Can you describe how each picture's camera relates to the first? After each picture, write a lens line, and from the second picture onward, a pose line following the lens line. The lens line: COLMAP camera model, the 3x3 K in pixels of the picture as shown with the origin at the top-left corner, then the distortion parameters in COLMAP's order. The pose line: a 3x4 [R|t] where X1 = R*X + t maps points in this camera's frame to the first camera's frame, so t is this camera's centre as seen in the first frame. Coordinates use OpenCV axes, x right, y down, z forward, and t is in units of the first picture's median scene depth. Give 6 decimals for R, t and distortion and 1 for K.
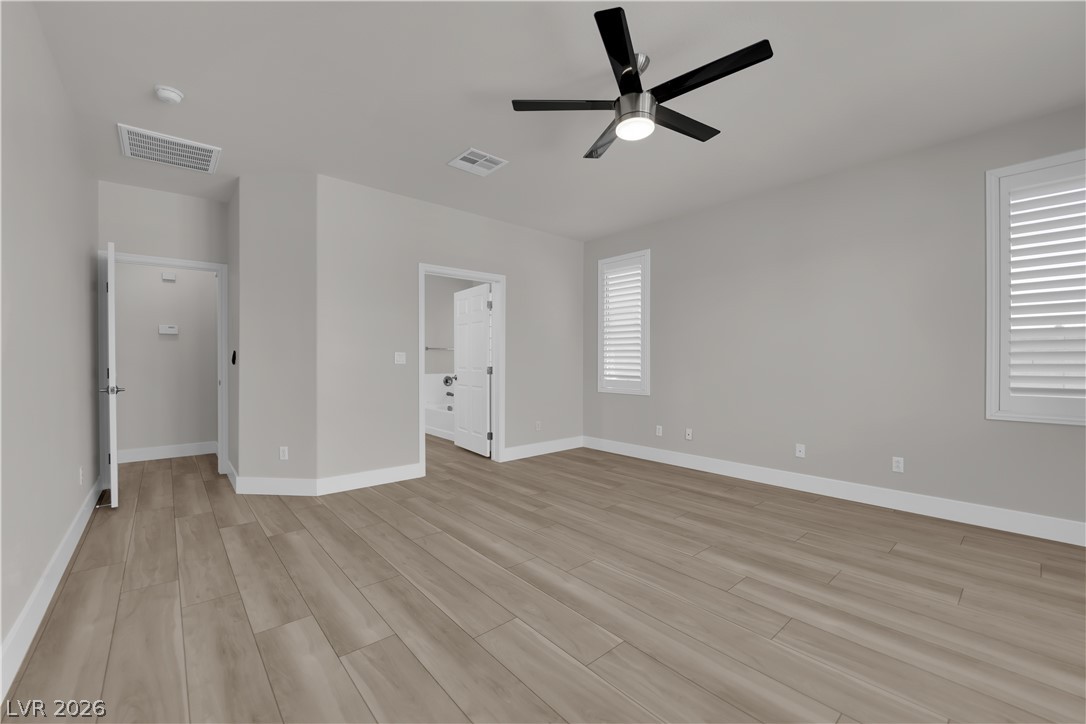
lens RADIAL K [[438.2, 0, 528.8], [0, 438.2, 365.0], [0, 0, 1]] dist [-0.010679, -0.002218]
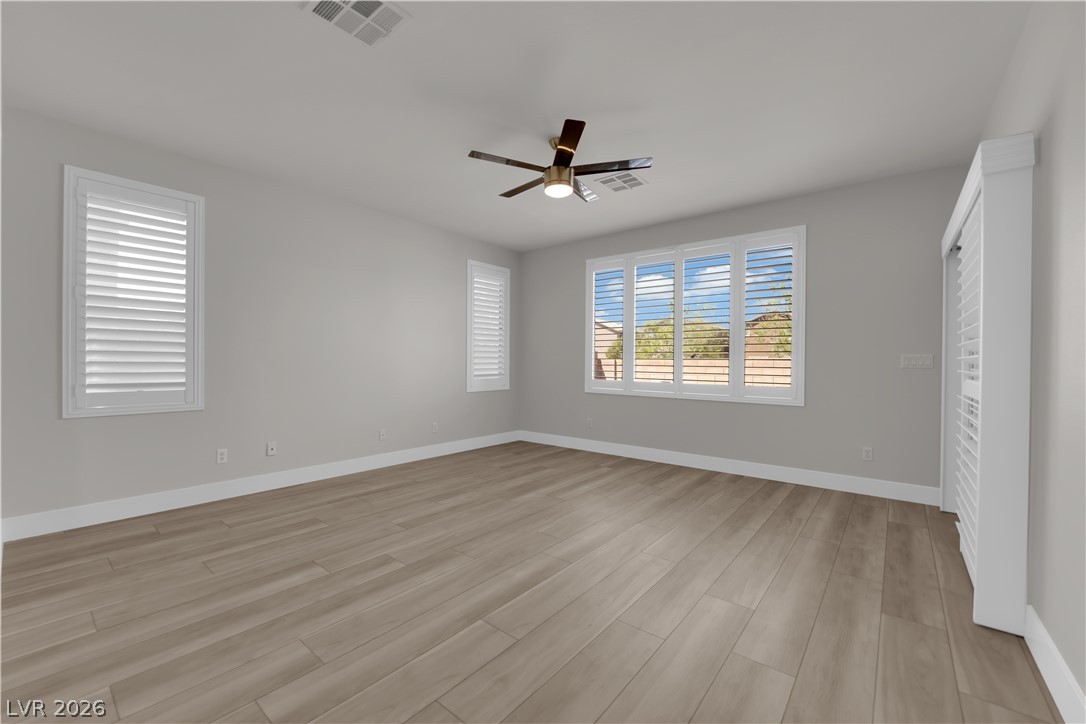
lens RADIAL K [[438.2, 0, 548.5], [0, 438.2, 361.0], [0, 0, 1]] dist [-0.010679, -0.002218]
pose [[-0.198802, 0.000043, 0.980040, -0.730173], [0.003042, 0.999995, 0.000574, -0.008055], [-0.980035, 0.003095, -0.198801, 0.873559]]
